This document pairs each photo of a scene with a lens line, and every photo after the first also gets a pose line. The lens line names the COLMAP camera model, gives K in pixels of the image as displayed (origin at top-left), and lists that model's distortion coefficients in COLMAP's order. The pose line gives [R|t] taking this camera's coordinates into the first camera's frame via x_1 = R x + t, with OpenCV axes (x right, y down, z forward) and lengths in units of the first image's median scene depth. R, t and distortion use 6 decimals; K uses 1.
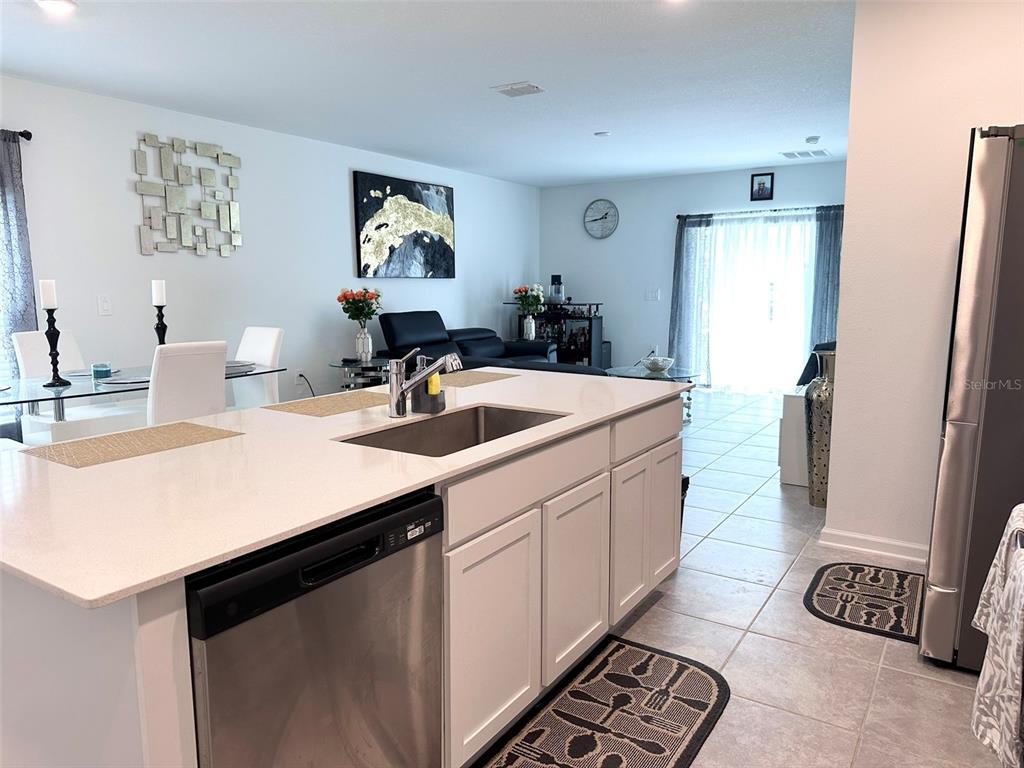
lens RADIAL K [[718.4, 0, 498.4], [0, 718.4, 408.3], [0, 0, 1]] dist [0.053763, -0.067217]
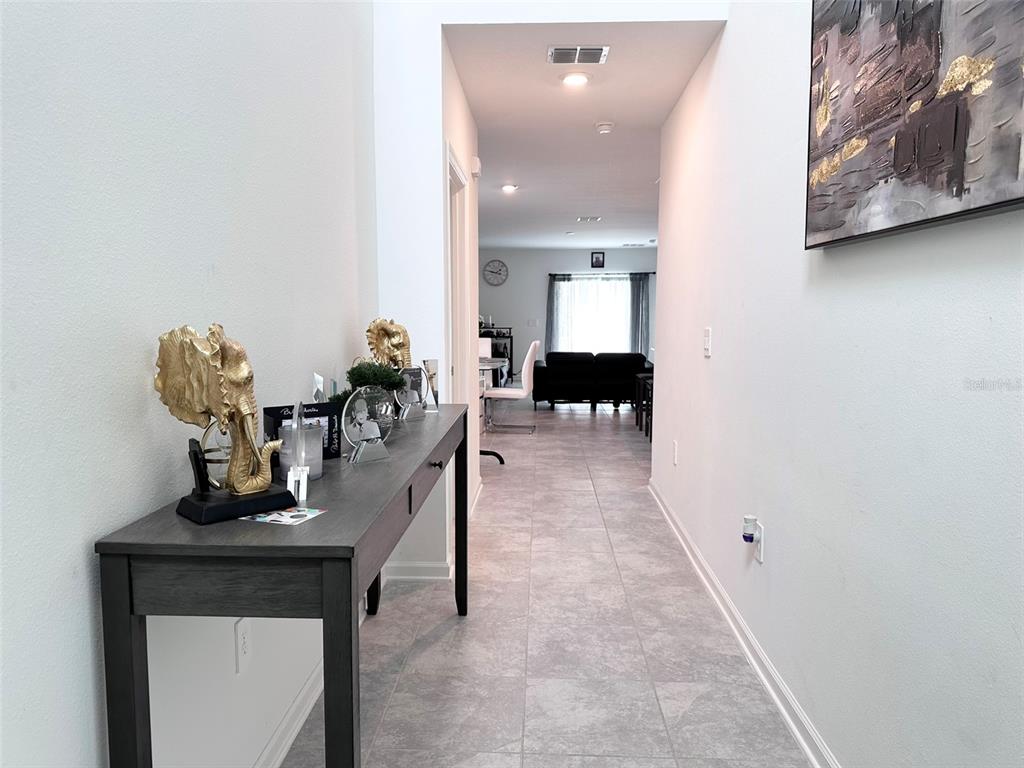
lens RADIAL K [[718.4, 0, 508.0], [0, 718.4, 389.4], [0, 0, 1]] dist [0.053763, -0.067217]
pose [[0.856456, -0.047984, 0.513986, -0.738761], [0.087668, 0.994727, -0.053215, 0.075206], [-0.508722, 0.090636, 0.856147, -0.340432]]
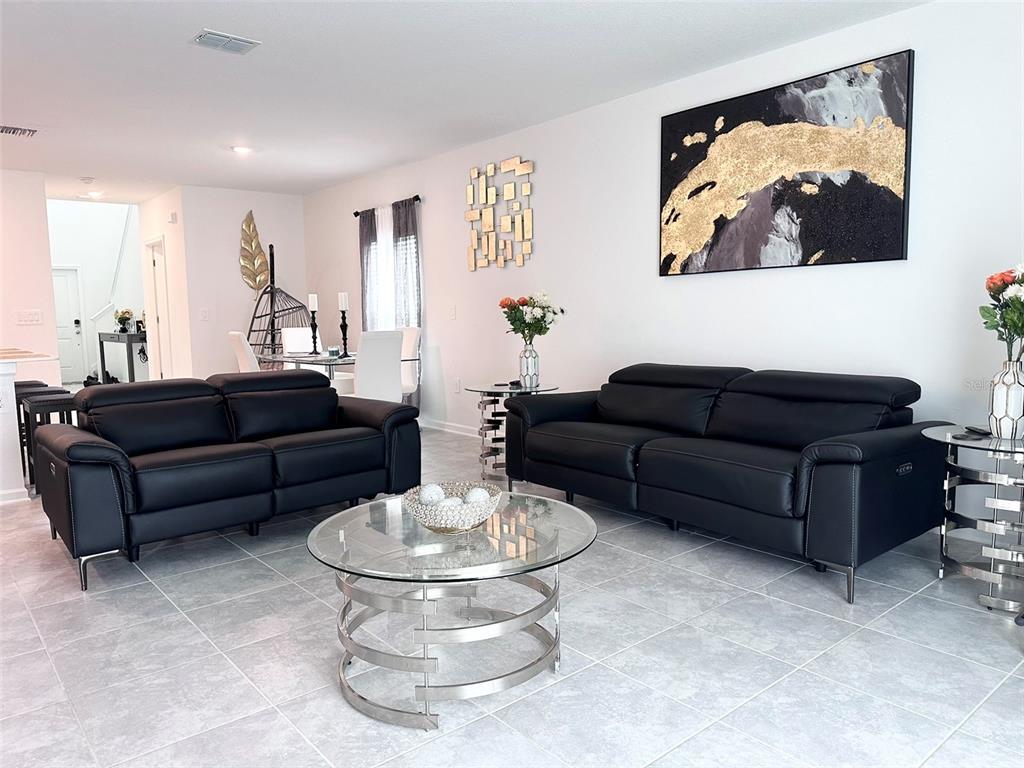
lens RADIAL K [[718.4, 0, 501.1], [0, 718.4, 385.5], [0, 0, 1]] dist [0.053763, -0.067217]
pose [[-0.292855, 0.110814, -0.949714, 0.450910], [-0.143164, 0.976983, 0.158142, -0.149162], [0.945378, 0.182277, -0.270250, 0.952727]]
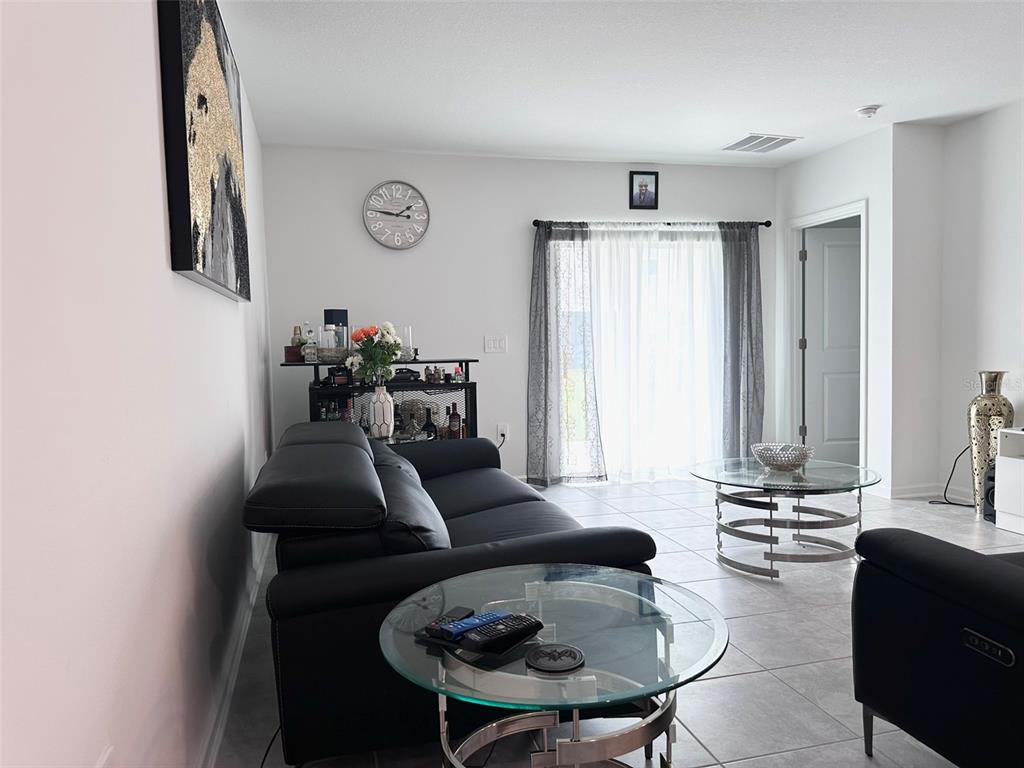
lens RADIAL K [[718.4, 0, 506.9], [0, 718.4, 408.1], [0, 0, 1]] dist [0.053763, -0.067217]
pose [[0.675196, -0.077191, 0.733588, -0.274992], [0.147586, 0.988537, -0.031821, -0.094309], [-0.722723, 0.129753, 0.678849, 0.665890]]
